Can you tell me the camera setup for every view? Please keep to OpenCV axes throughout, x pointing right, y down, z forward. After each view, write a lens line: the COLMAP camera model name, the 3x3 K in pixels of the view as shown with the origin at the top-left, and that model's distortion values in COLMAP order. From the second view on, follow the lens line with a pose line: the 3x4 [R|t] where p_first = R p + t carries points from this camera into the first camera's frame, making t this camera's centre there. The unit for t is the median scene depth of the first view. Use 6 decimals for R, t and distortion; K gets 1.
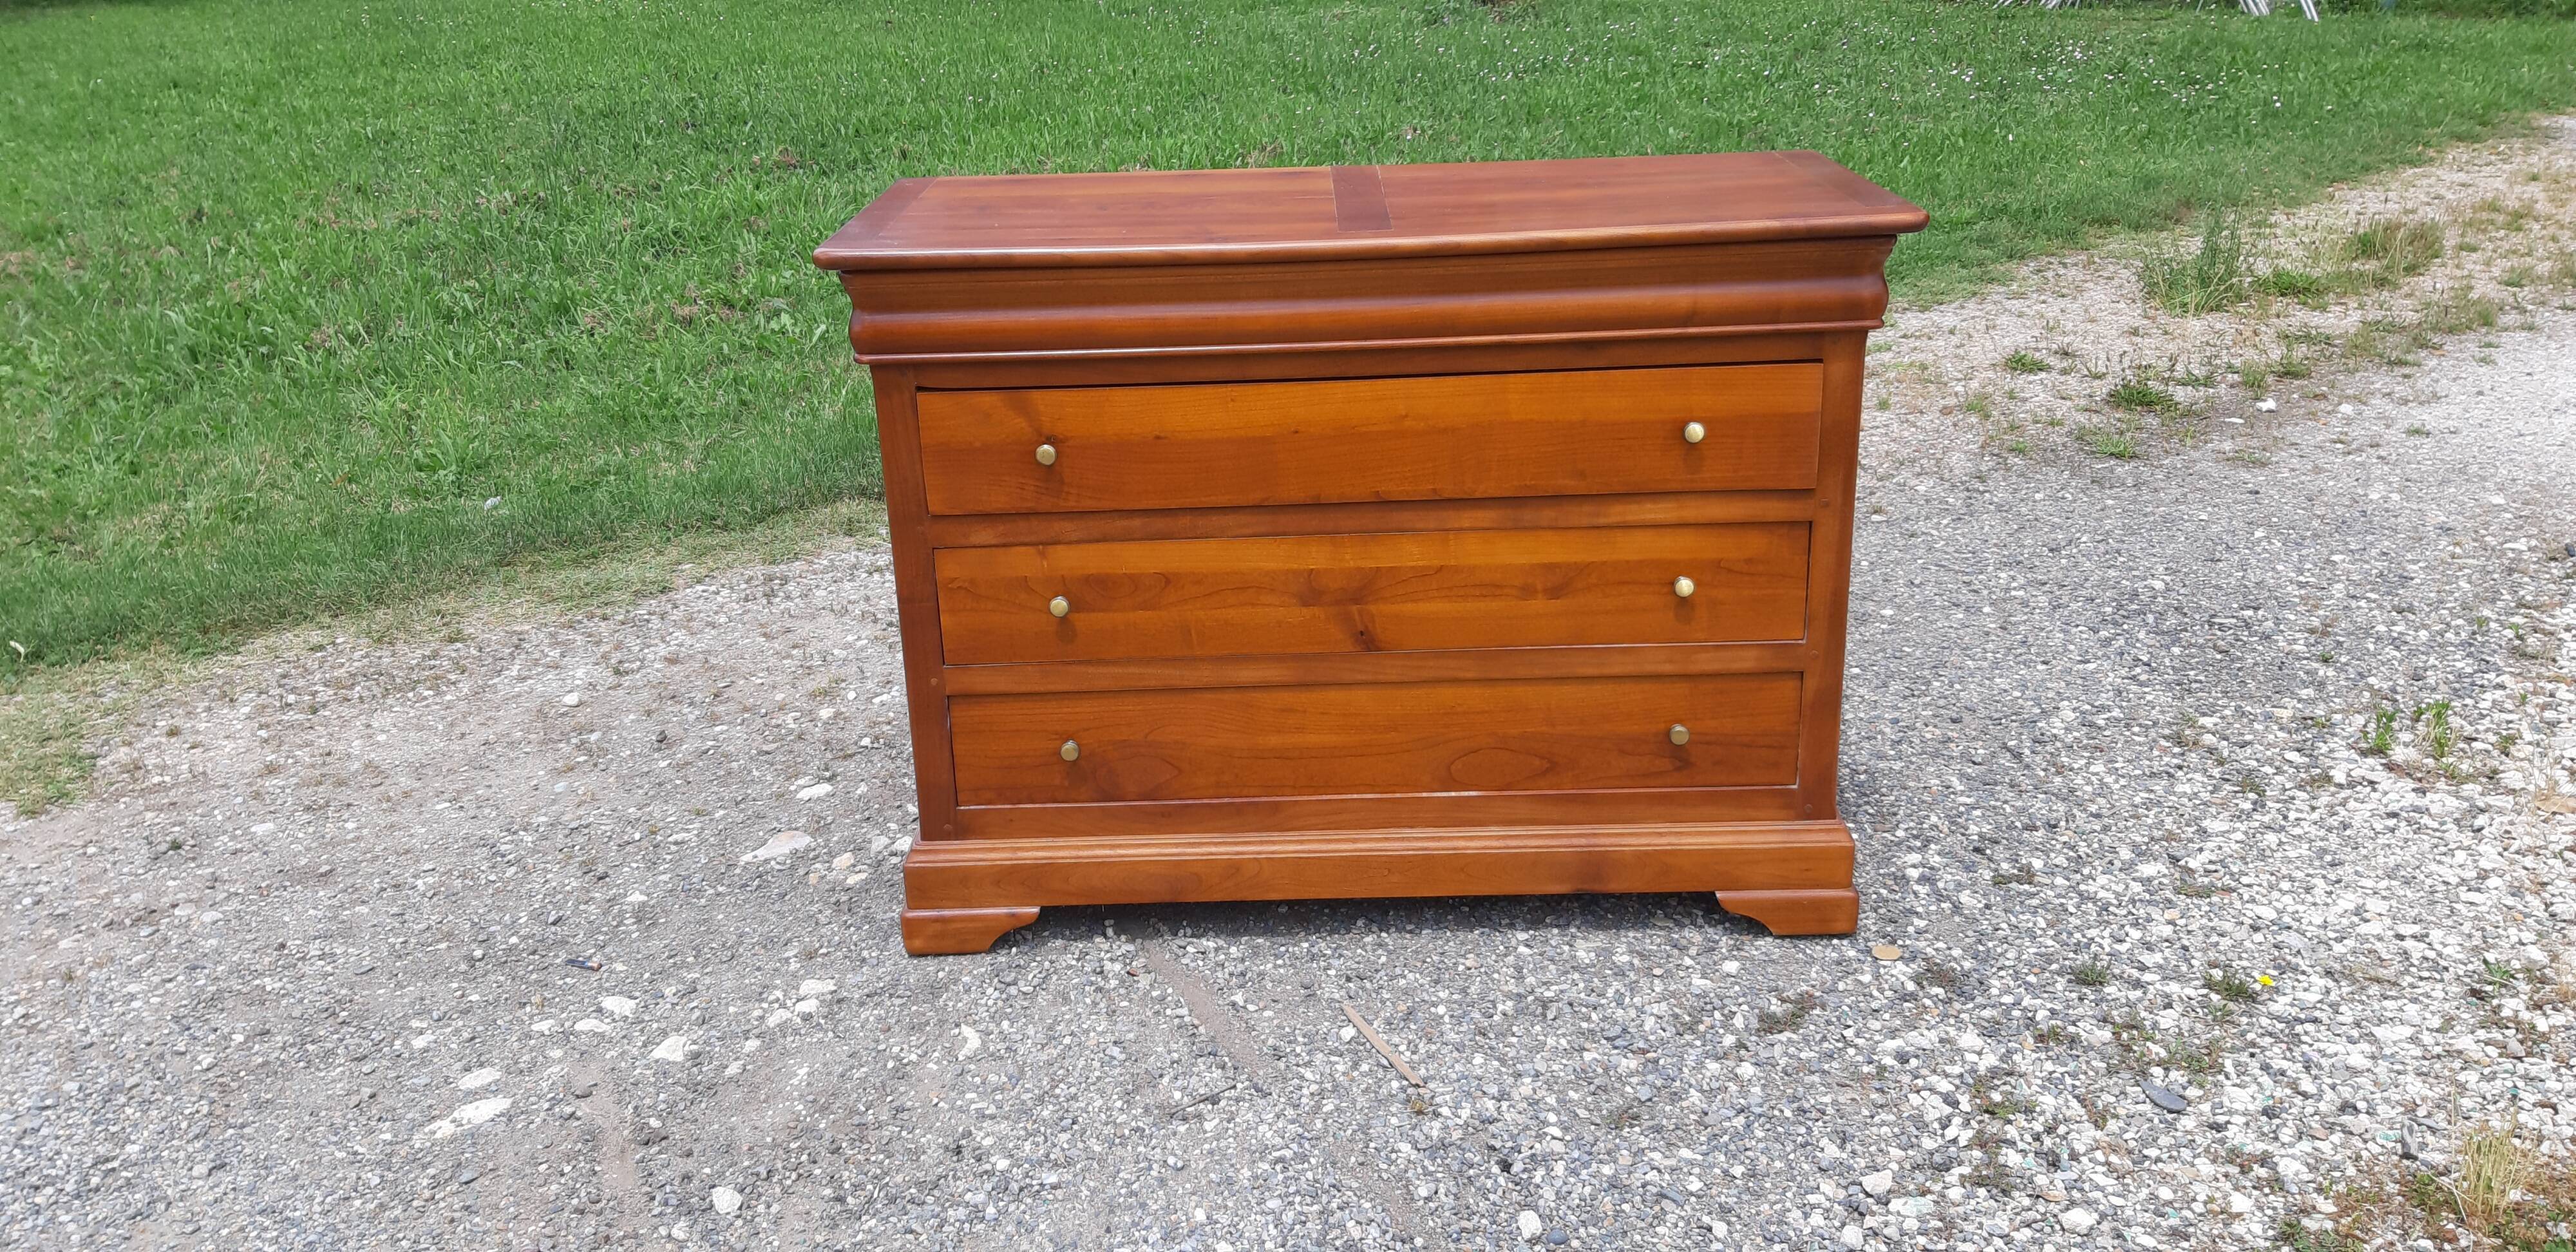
lens RADIAL K [[2029.4, 0, 1289.3], [0, 2029.4, 614.0], [0, 0, 1]] dist [0.060048, -0.104382]
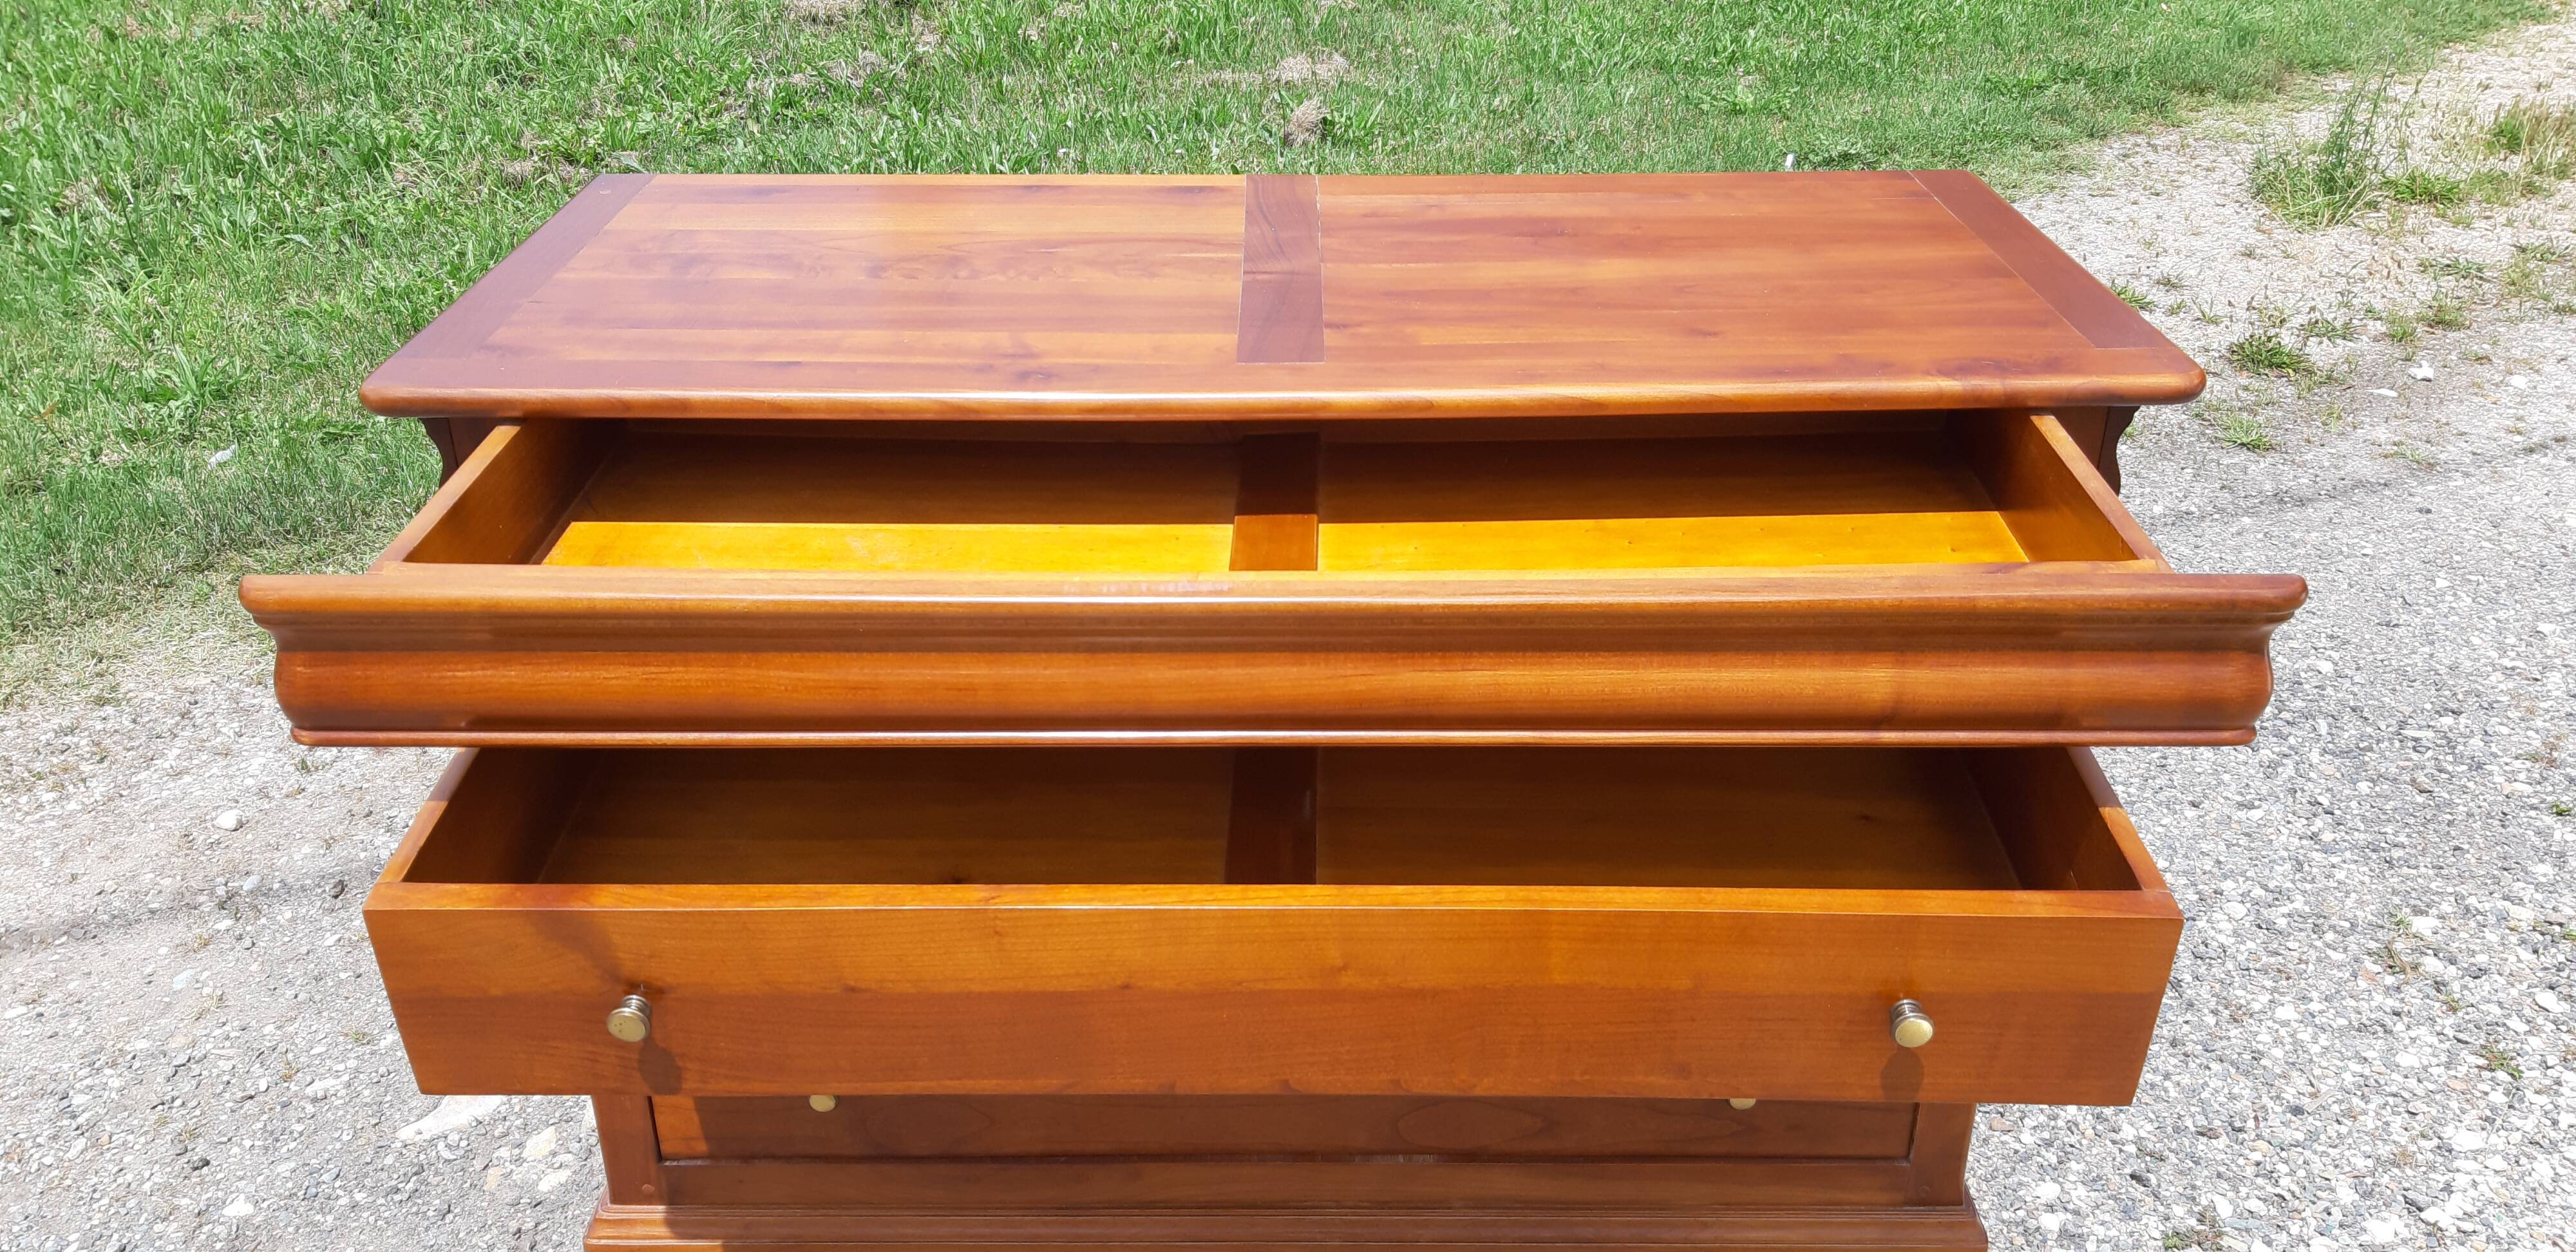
lens RADIAL K [[2029.4, 0, 1206.1], [0, 2029.4, 644.5], [0, 0, 1]] dist [0.060048, -0.104382]
pose [[0.999185, 0.037281, -0.015482, 0.012418], [-0.035073, 0.991627, 0.124281, -0.104019], [0.019986, -0.123637, 0.992126, 0.221474]]
